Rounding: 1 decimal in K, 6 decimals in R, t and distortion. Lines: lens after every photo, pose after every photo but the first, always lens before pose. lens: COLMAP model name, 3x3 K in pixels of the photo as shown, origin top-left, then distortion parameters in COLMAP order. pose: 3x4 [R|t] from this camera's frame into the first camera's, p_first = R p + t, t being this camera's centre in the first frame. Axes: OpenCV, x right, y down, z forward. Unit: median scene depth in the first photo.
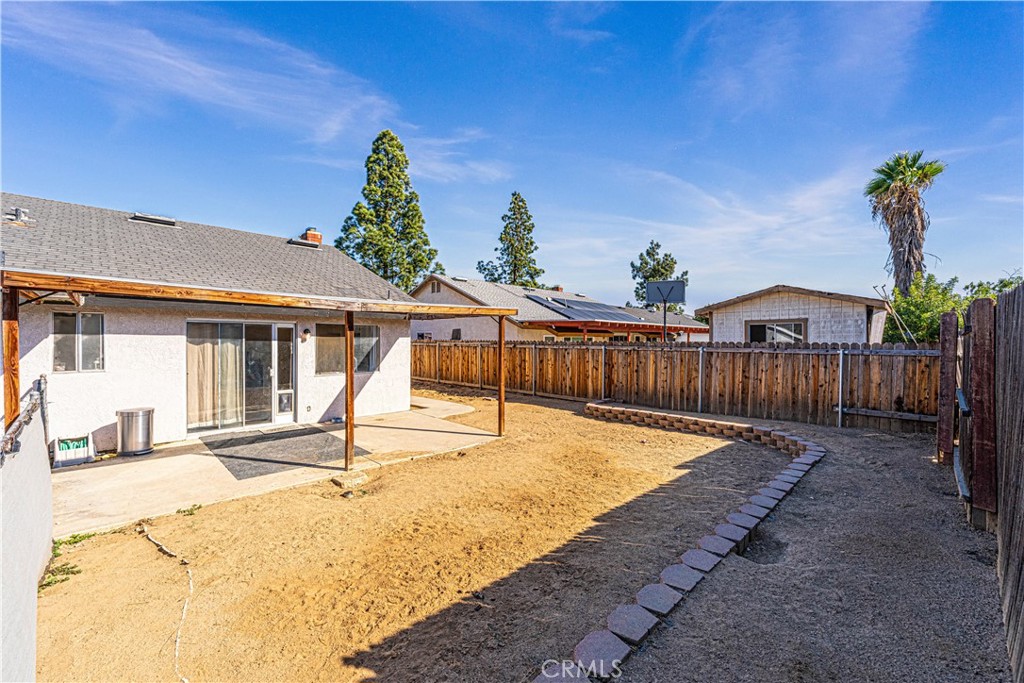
lens RADIAL K [[421.8, 0, 502.5], [0, 421.8, 341.7], [0, 0, 1]] dist [-0.002116, -0.000369]
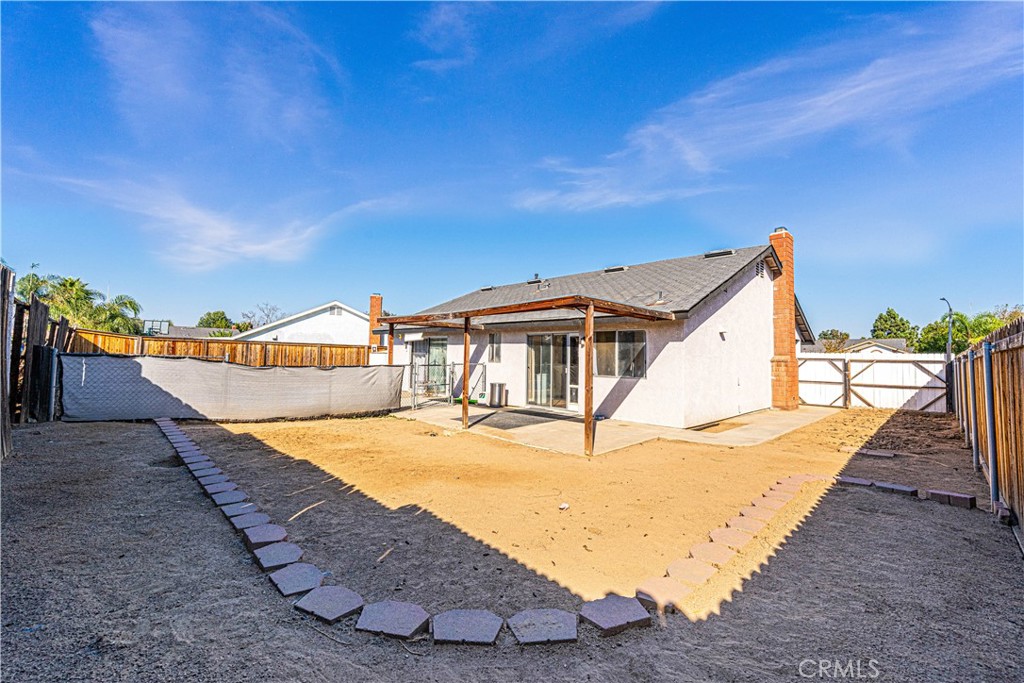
lens RADIAL K [[422.3, 0, 509.2], [0, 422.3, 324.0], [0, 0, 1]] dist [-0.000392, -0.000017]
pose [[-0.001360, -0.085676, -0.996322, 0.361507], [-0.028106, 0.995933, -0.085604, 0.021004], [0.999604, 0.027886, -0.003762, 0.375089]]
